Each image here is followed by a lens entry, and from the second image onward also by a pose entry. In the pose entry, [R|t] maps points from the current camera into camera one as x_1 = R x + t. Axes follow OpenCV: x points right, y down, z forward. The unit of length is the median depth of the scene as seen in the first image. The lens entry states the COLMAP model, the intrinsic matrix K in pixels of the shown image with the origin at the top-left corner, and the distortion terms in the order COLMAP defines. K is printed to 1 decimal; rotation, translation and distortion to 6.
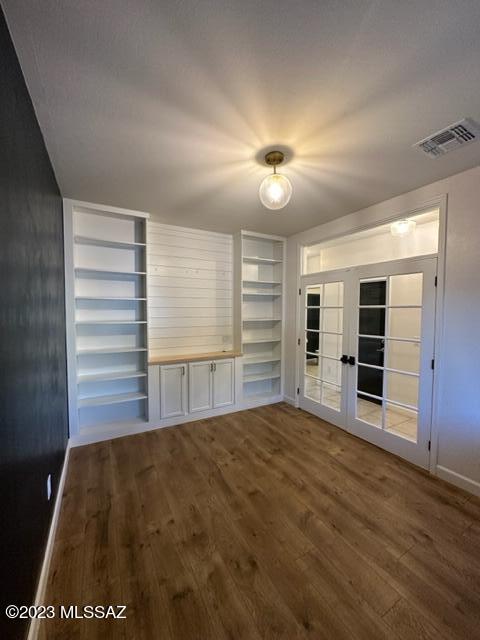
lens RADIAL K [[252.6, 0, 240.0], [0, 252.6, 320.0], [0, 0, 1]] dist [-0.010463, 0.000152]
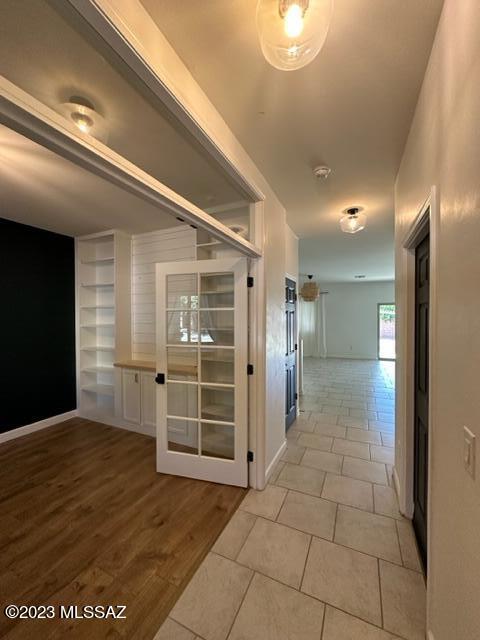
lens RADIAL K [[252.6, 0, 240.0], [0, 252.6, 320.0], [0, 0, 1]] dist [-0.010463, 0.000152]
pose [[0.577920, -0.002590, -0.816089, 1.038848], [-0.021487, 0.999600, -0.018389, -0.016552], [0.815810, 0.028162, 0.577633, 0.989747]]
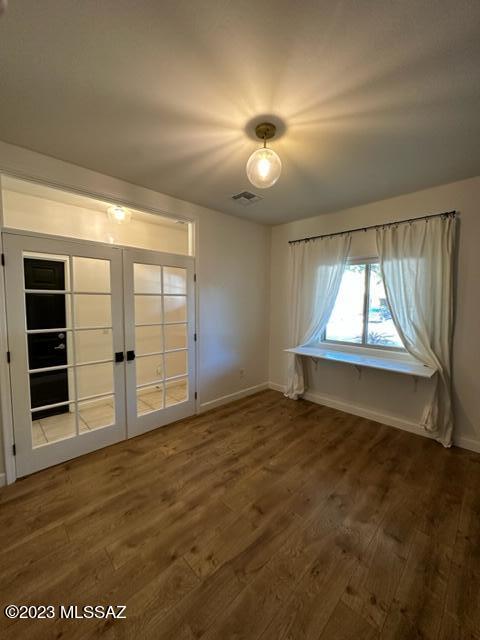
lens RADIAL K [[254.8, 0, 240.0], [0, 254.8, 320.0], [0, 0, 1]] dist [0.002132, 0.000406]
pose [[-0.266939, -0.077329, 0.960606, -0.588201], [0.028029, 0.995731, 0.087946, -0.032401], [-0.963306, 0.050401, -0.263632, 1.026393]]
